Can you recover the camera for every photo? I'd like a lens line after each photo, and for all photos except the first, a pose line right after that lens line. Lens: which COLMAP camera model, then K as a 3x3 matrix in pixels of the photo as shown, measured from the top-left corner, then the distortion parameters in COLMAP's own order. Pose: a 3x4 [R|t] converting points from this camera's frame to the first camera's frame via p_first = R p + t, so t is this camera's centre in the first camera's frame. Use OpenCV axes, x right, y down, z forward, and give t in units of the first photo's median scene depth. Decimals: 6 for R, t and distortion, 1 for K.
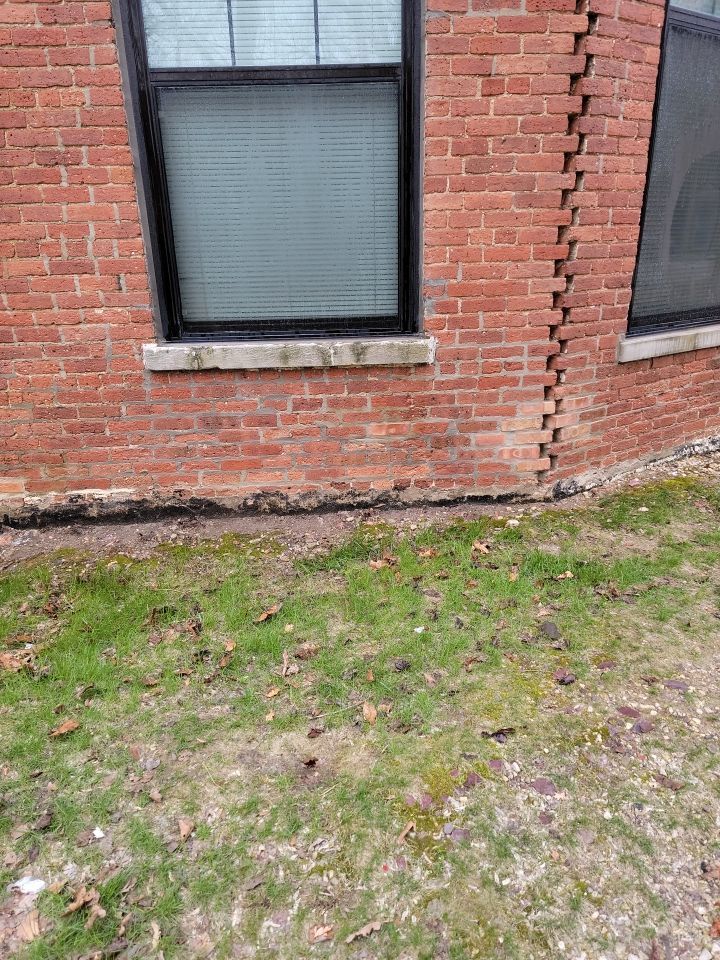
lens RADIAL K [[629.2, 0, 359.8], [0, 629.2, 473.3], [0, 0, 1]] dist [0.063941, -0.047468]
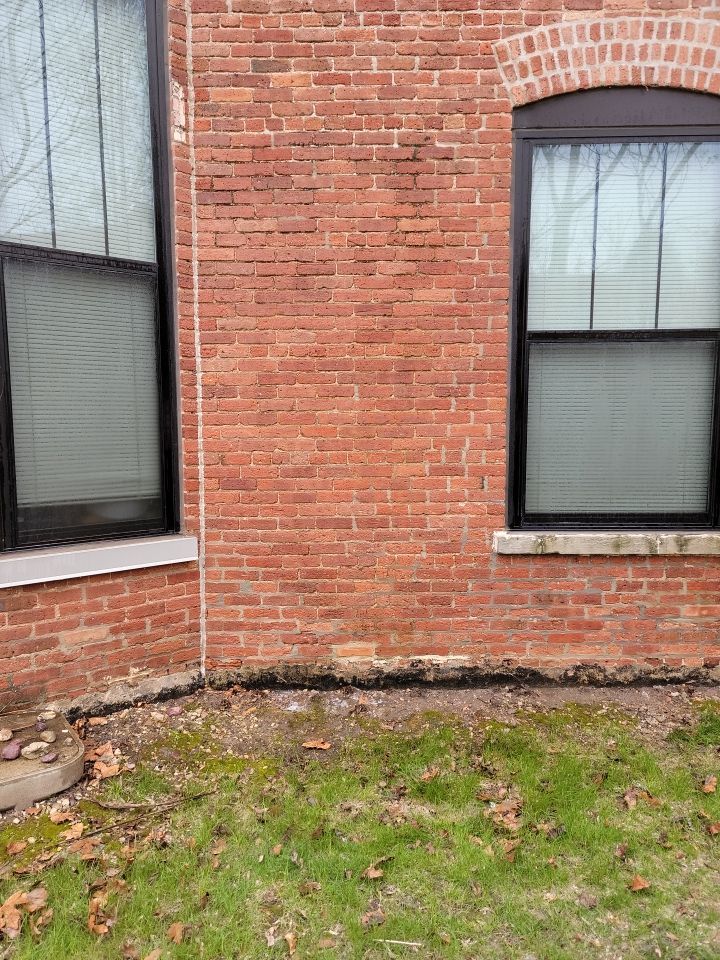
lens RADIAL K [[629.2, 0, 359.8], [0, 629.2, 473.3], [0, 0, 1]] dist [0.063941, -0.047468]
pose [[0.999132, 0.024374, -0.033790, -0.534403], [-0.031844, 0.969735, -0.242072, -0.012764], [0.026867, 0.242938, 0.969670, -0.181943]]
